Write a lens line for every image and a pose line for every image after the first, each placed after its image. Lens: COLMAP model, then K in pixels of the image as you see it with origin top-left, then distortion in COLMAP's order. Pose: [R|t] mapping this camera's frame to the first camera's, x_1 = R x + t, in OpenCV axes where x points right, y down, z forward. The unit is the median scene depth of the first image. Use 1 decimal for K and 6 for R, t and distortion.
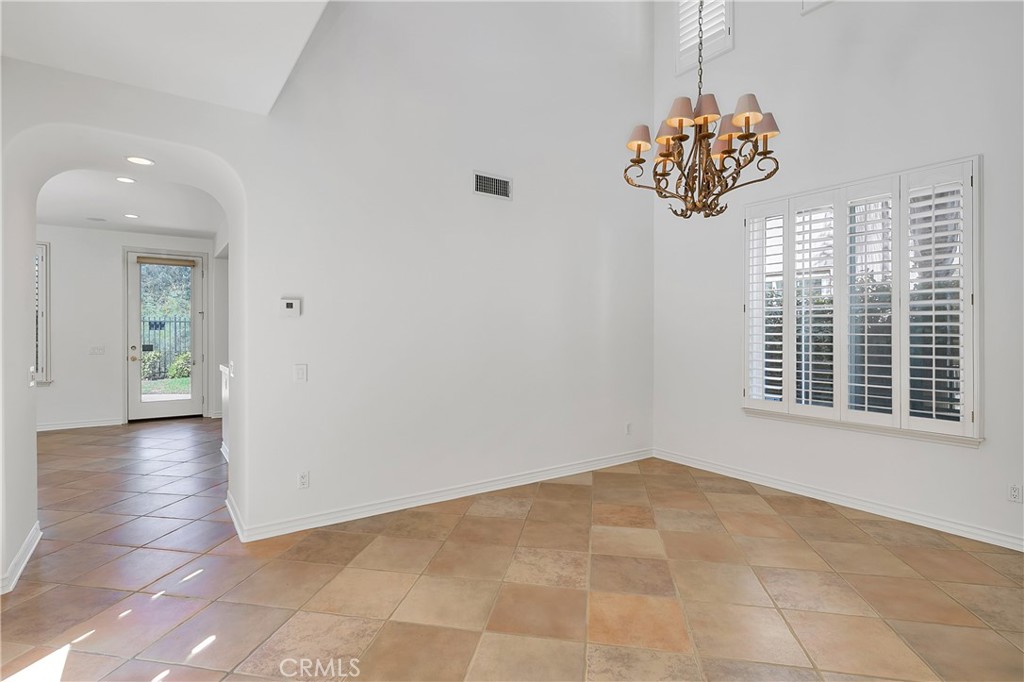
lens RADIAL K [[502.8, 0, 511.0], [0, 502.8, 334.1], [0, 0, 1]] dist [-0.005085, -0.001626]
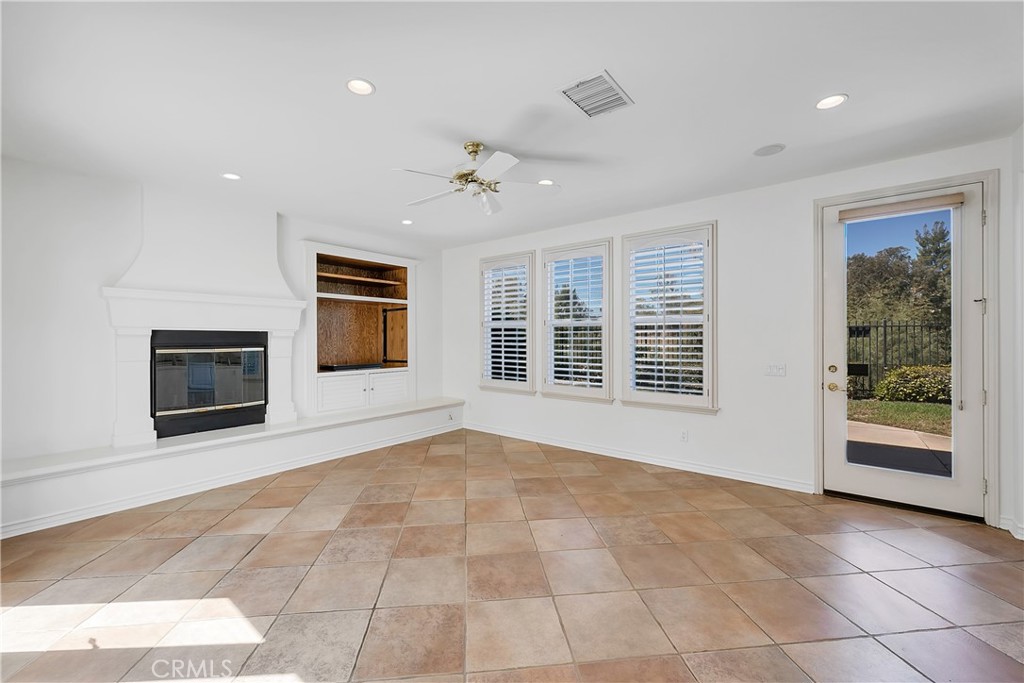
lens RADIAL K [[418.1, 0, 510.3], [0, 418.1, 338.5], [0, 0, 1]] dist [0.000718, 0.000346]
pose [[0.271349, -0.001932, -0.962479, -0.359908], [-0.002477, 0.999993, -0.002706, -0.005003], [0.962478, 0.003118, 0.271343, 0.471749]]
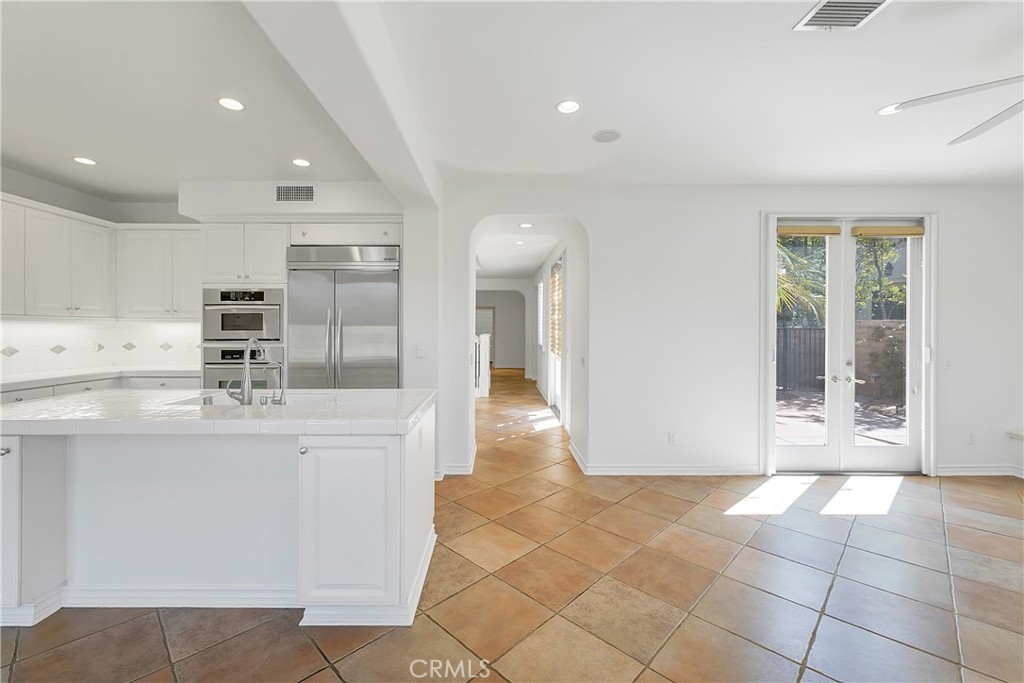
lens RADIAL K [[418.1, 0, 501.3], [0, 418.1, 335.0], [0, 0, 1]] dist [0.000718, 0.000346]
pose [[-0.820731, -0.012447, 0.571179, -0.616086], [-0.000927, 0.999790, 0.020456, -0.009645], [-0.571314, 0.016259, -0.820571, 0.915737]]
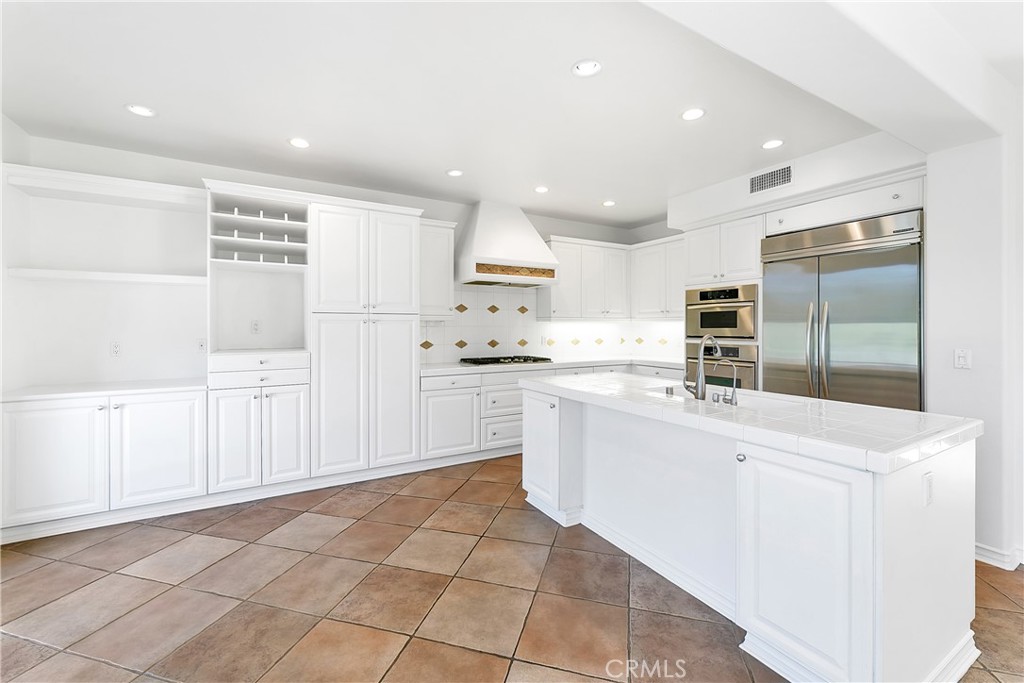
lens RADIAL K [[418.1, 0, 509.6], [0, 418.1, 328.1], [0, 0, 1]] dist [0.000718, 0.000346]
pose [[0.102332, -0.004534, 0.994740, -0.617273], [0.007736, 0.999963, 0.003762, -0.008316], [-0.994720, 0.007310, 0.102363, 0.884127]]
